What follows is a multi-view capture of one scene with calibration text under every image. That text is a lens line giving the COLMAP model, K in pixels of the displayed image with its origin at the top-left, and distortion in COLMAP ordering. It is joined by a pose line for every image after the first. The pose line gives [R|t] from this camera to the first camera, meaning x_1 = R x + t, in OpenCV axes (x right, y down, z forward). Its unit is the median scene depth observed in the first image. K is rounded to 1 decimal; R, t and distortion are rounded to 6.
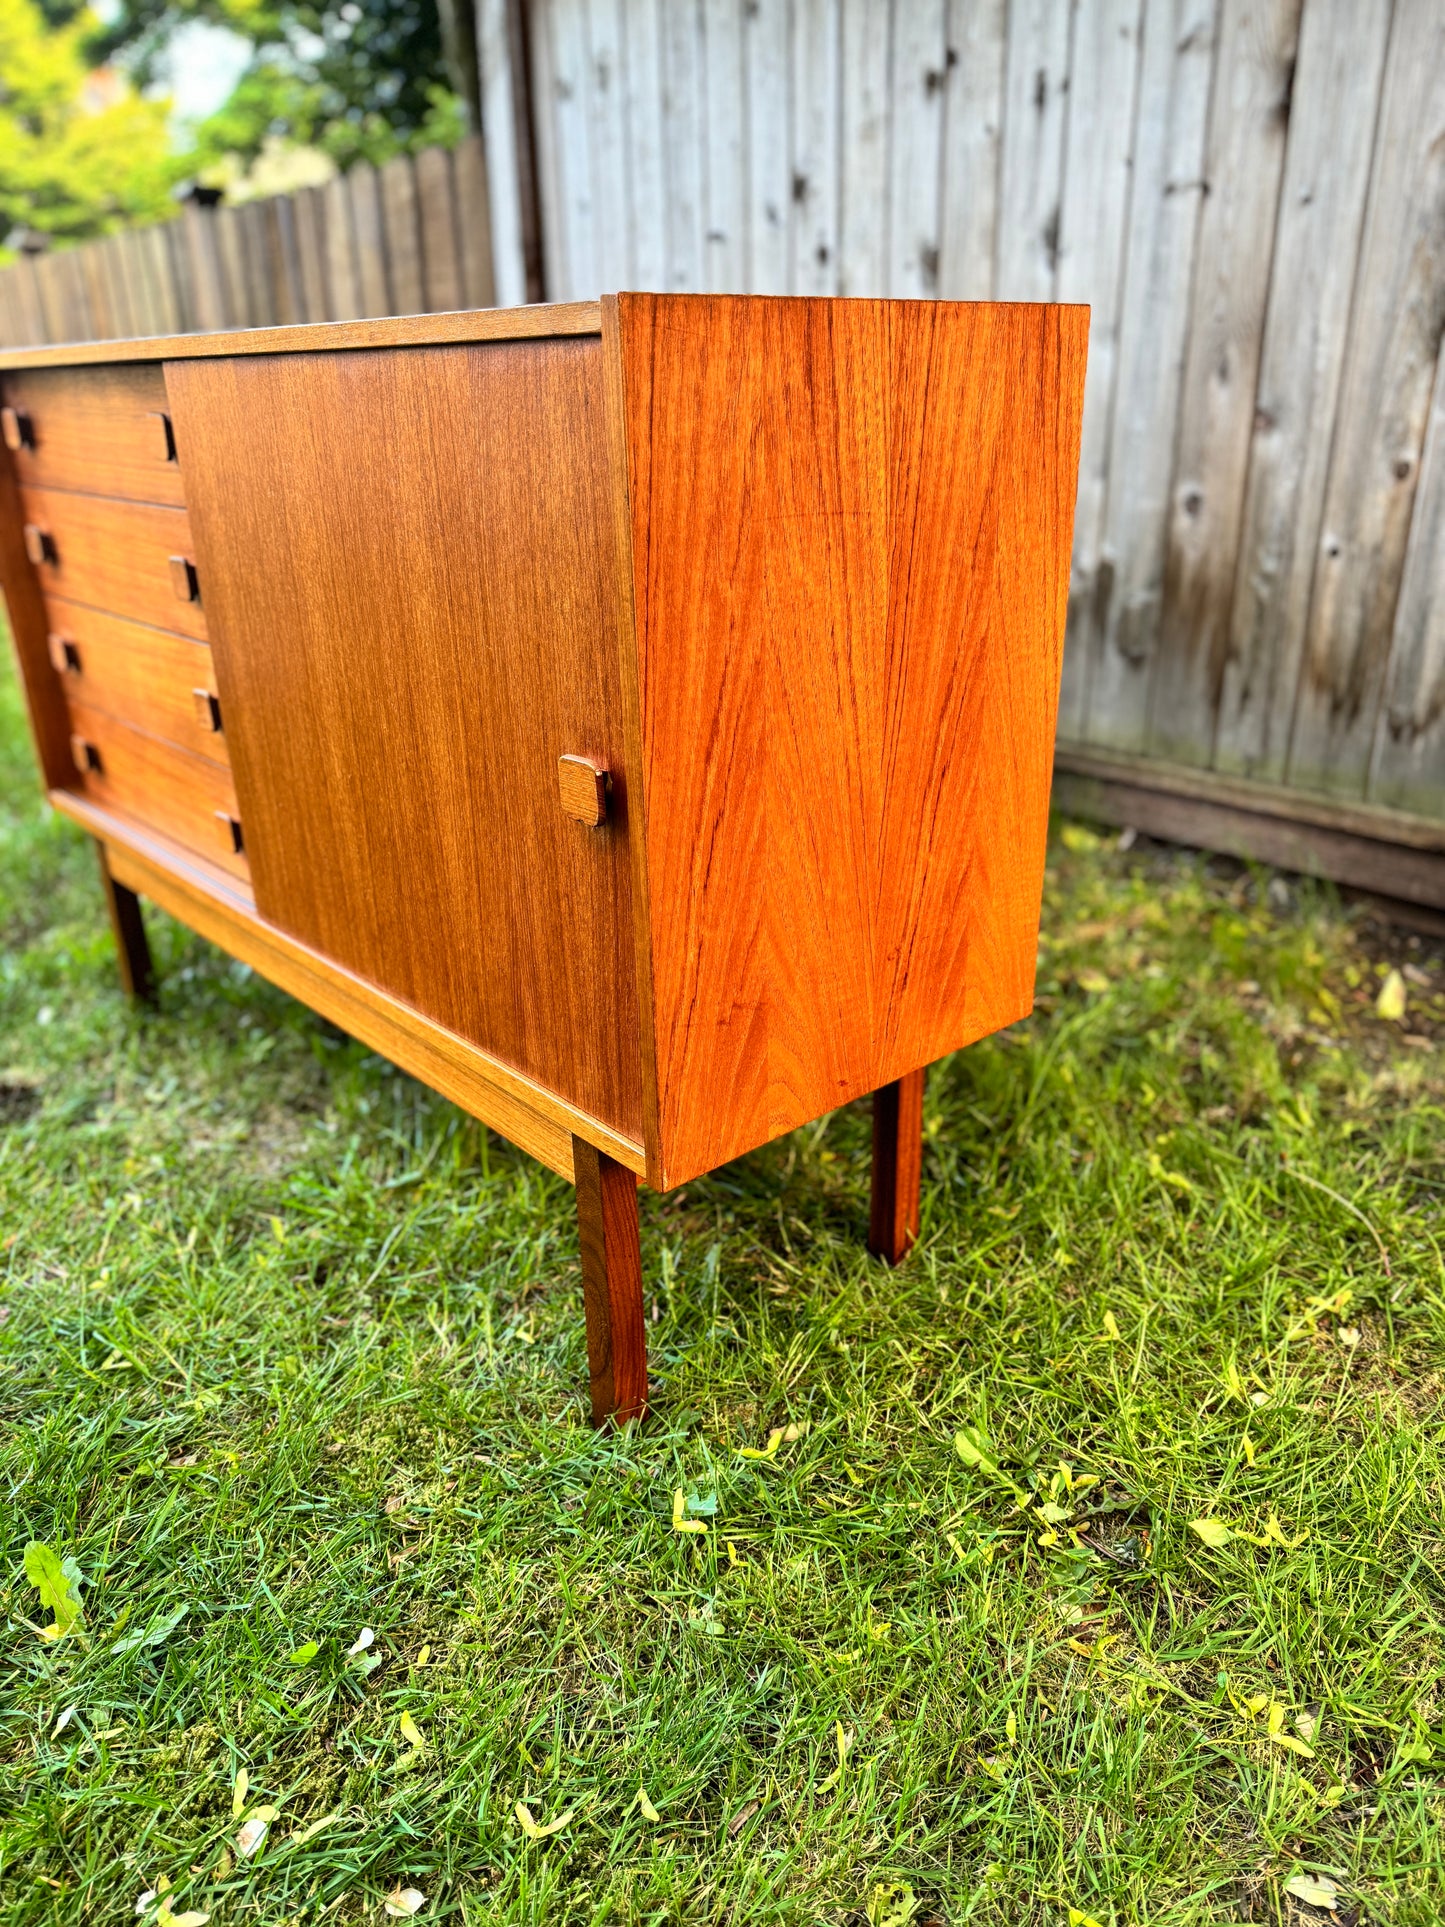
lens RADIAL K [[1374.0, 0, 723.1], [0, 1374.0, 956.9], [0, 0, 1]] dist [0.017470, -0.018226]
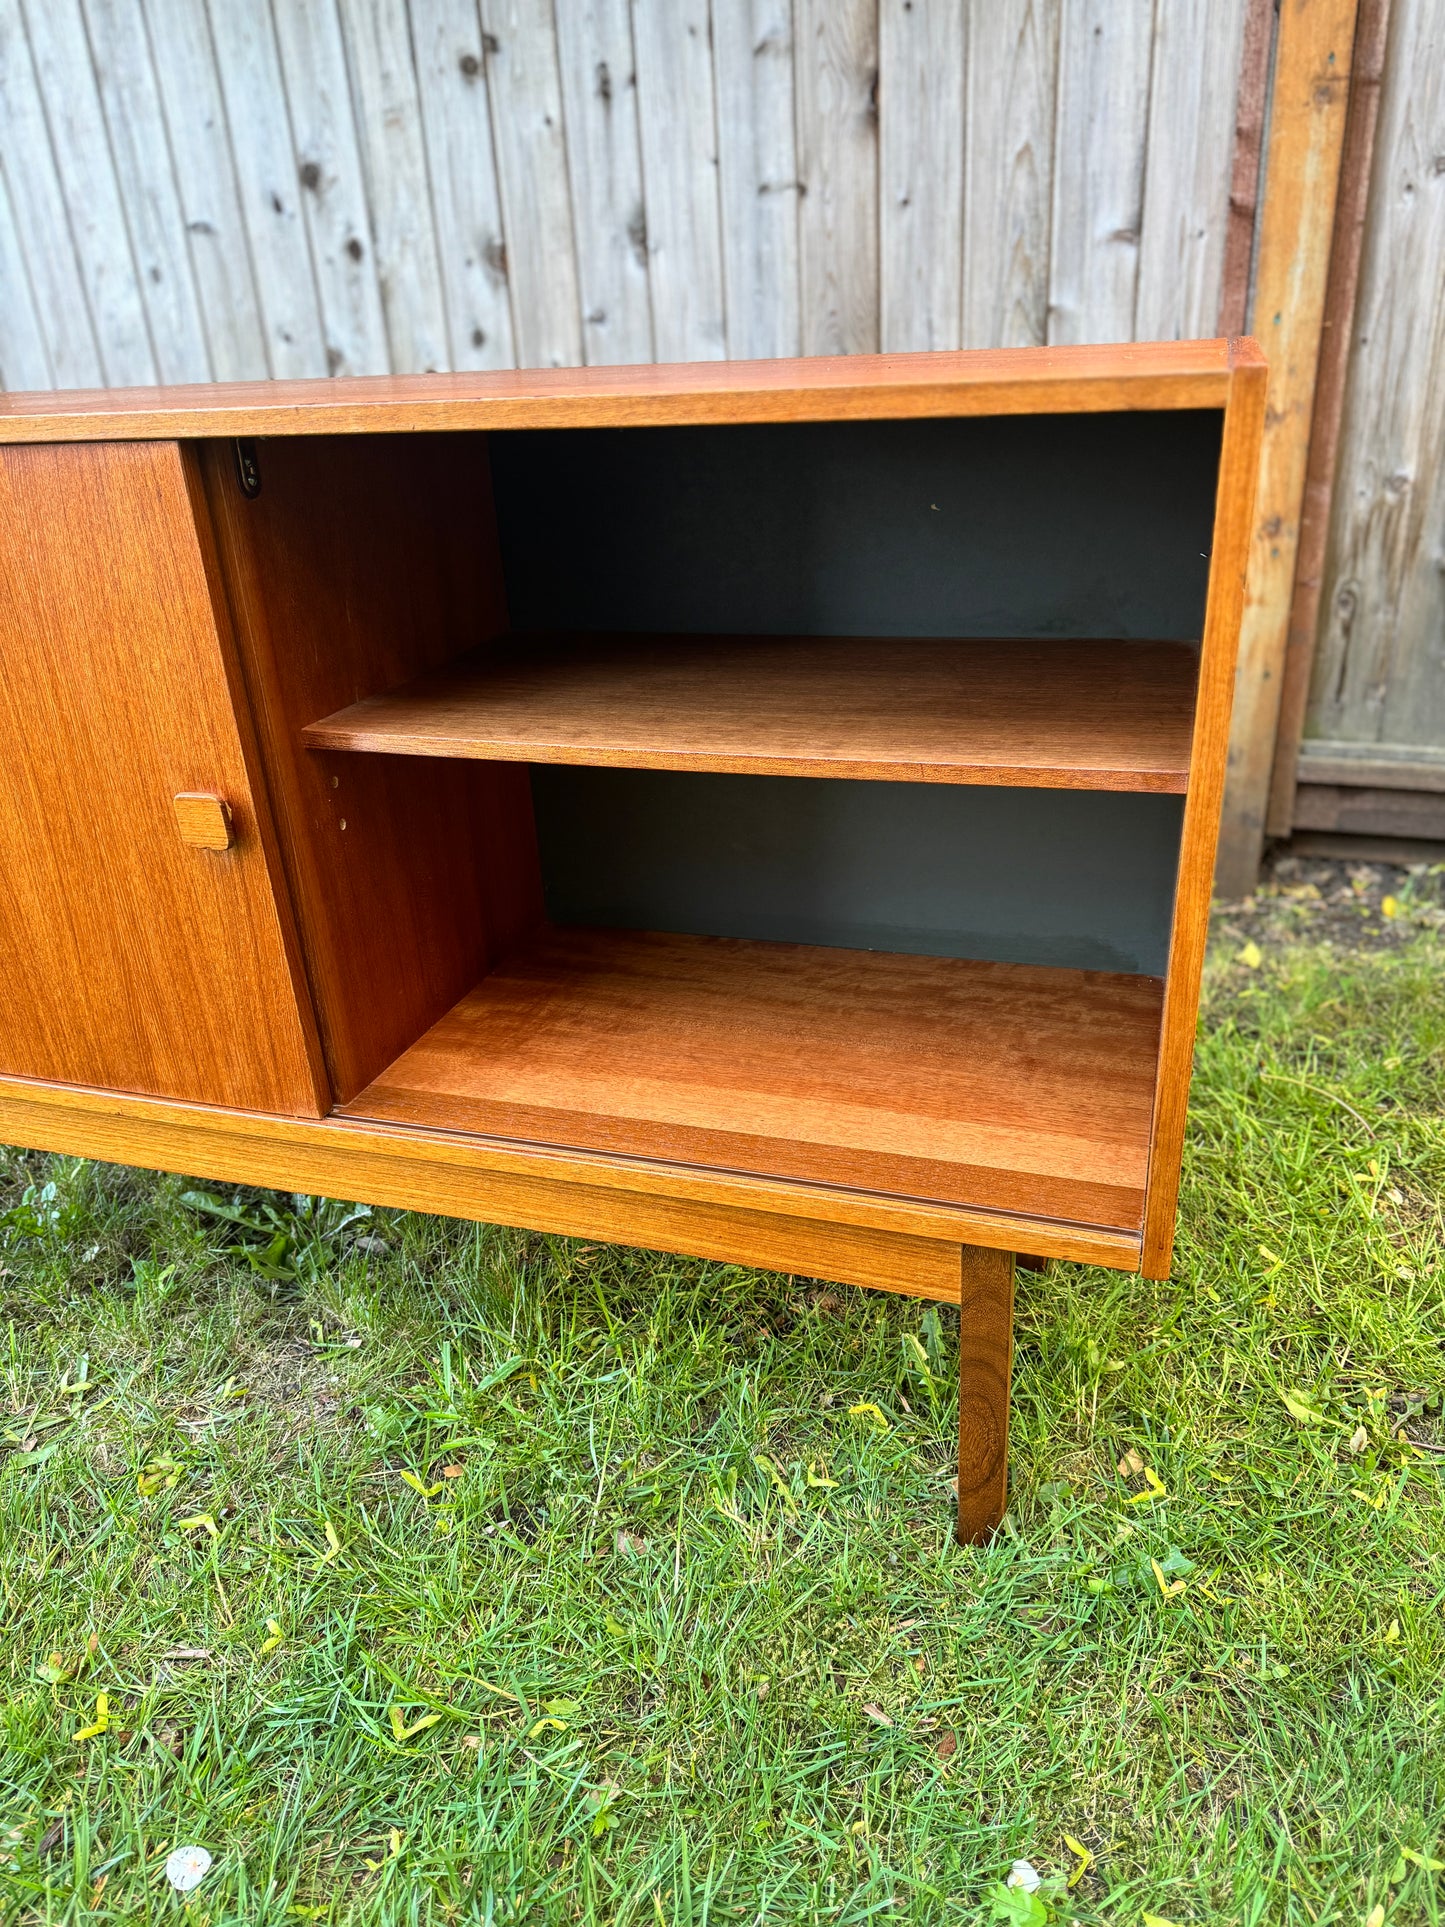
lens RADIAL K [[1374.0, 0, 723.1], [0, 1374.0, 956.9], [0, 0, 1]] dist [0.017470, -0.018226]
pose [[0.863096, -0.236127, 0.446441, -0.305852], [0.228748, 0.970873, 0.071271, -0.081530], [-0.450267, 0.040609, 0.891970, 0.120393]]
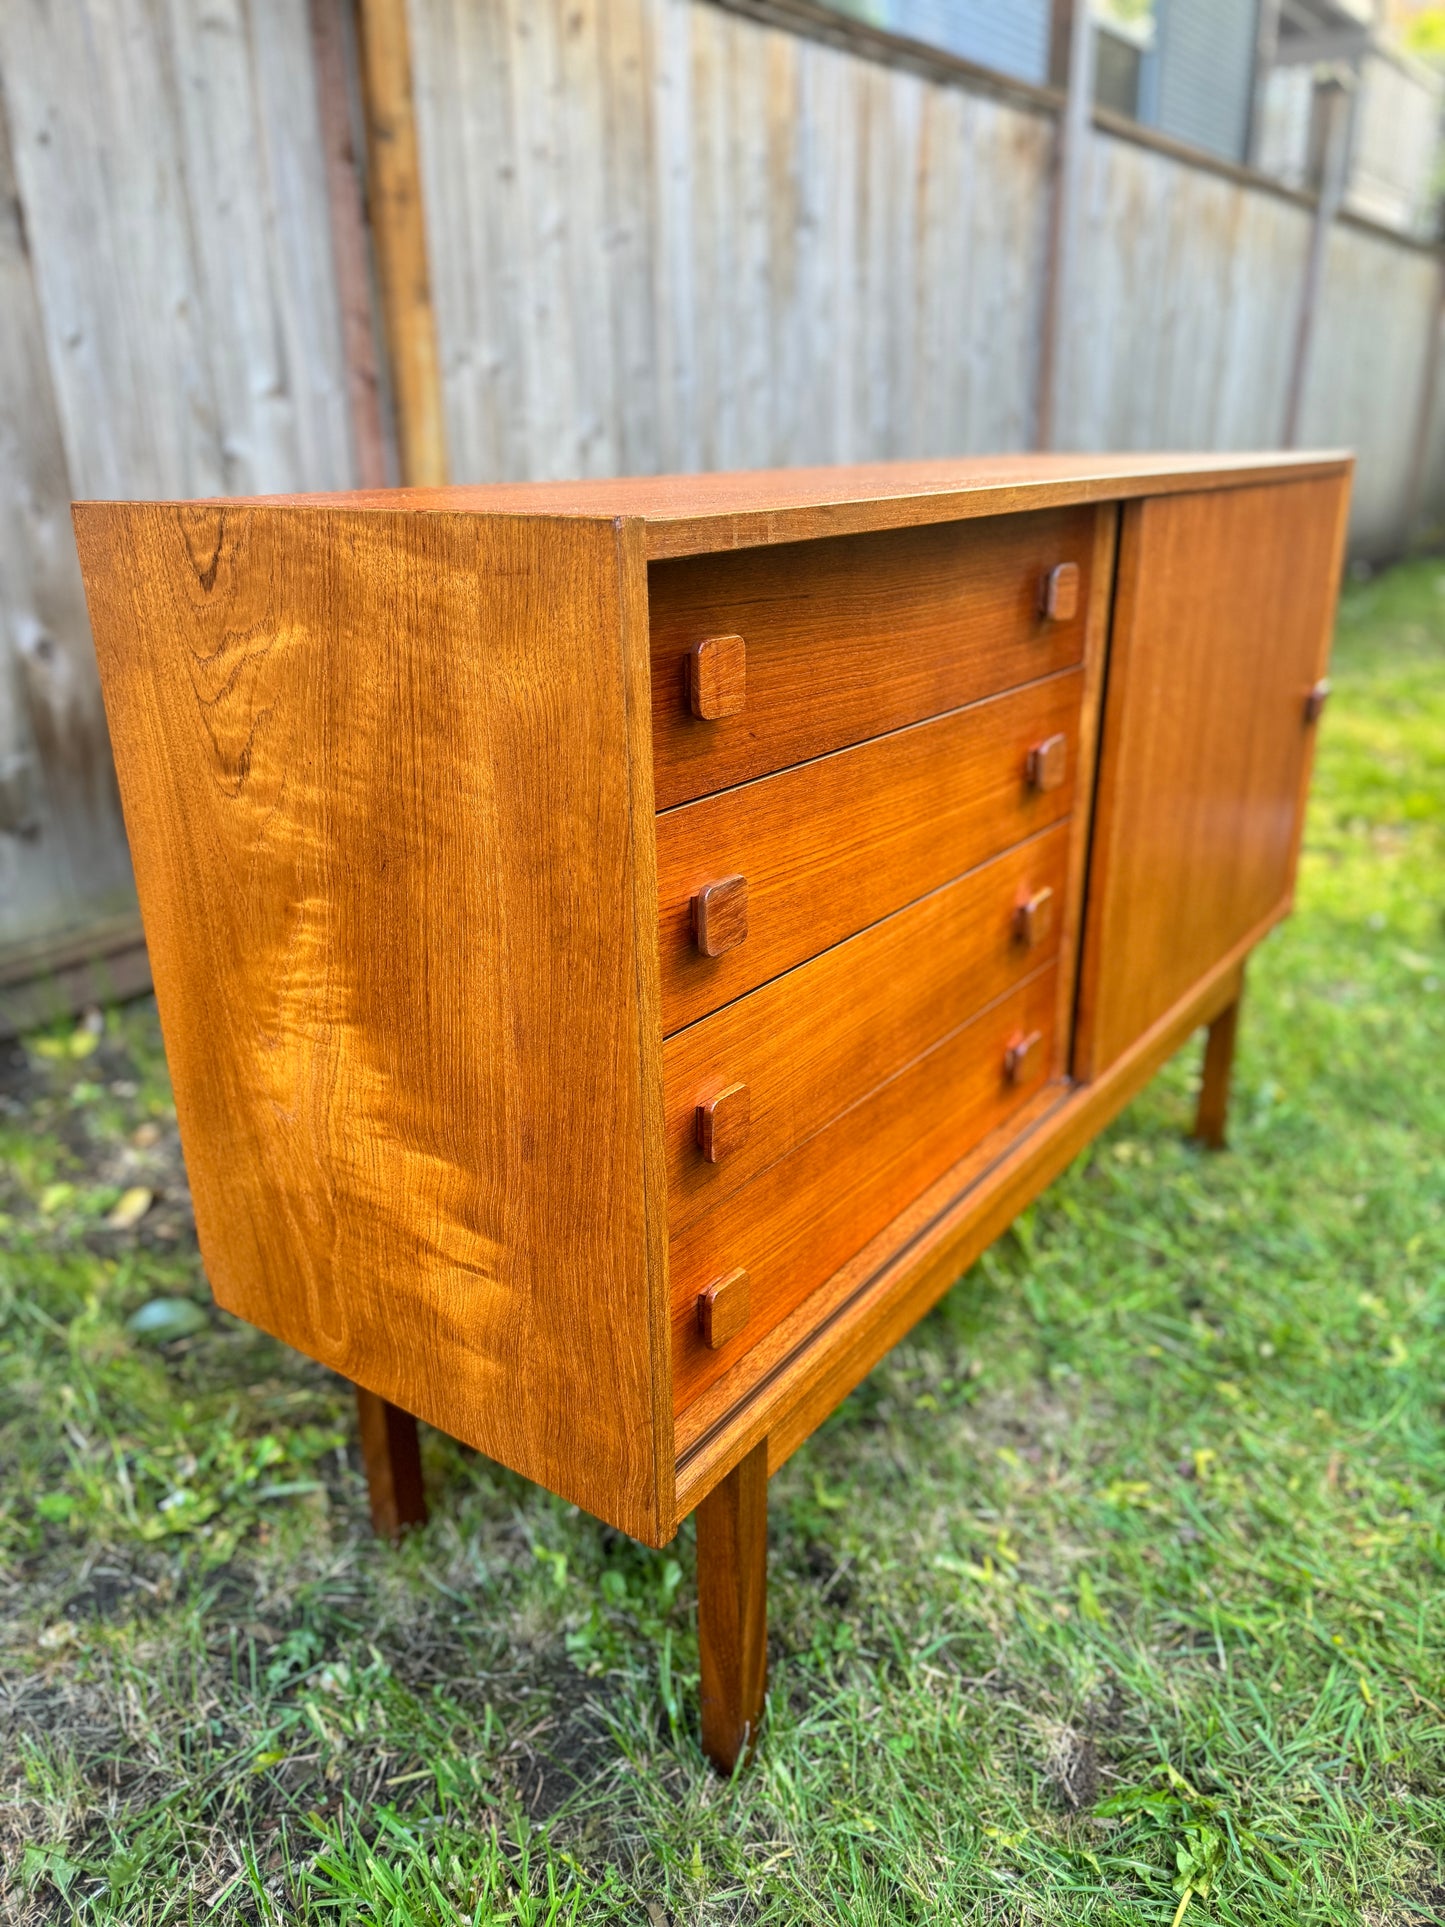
lens RADIAL K [[1400.4, 0, 719.4], [0, 1400.4, 951.8], [0, 0, 1]] dist [0.004064, -0.009187]
pose [[-0.223196, -0.319570, 0.920901, -0.722156], [0.403213, 0.829852, 0.385700, -0.366566], [-0.887470, 0.457405, -0.056365, 0.806375]]
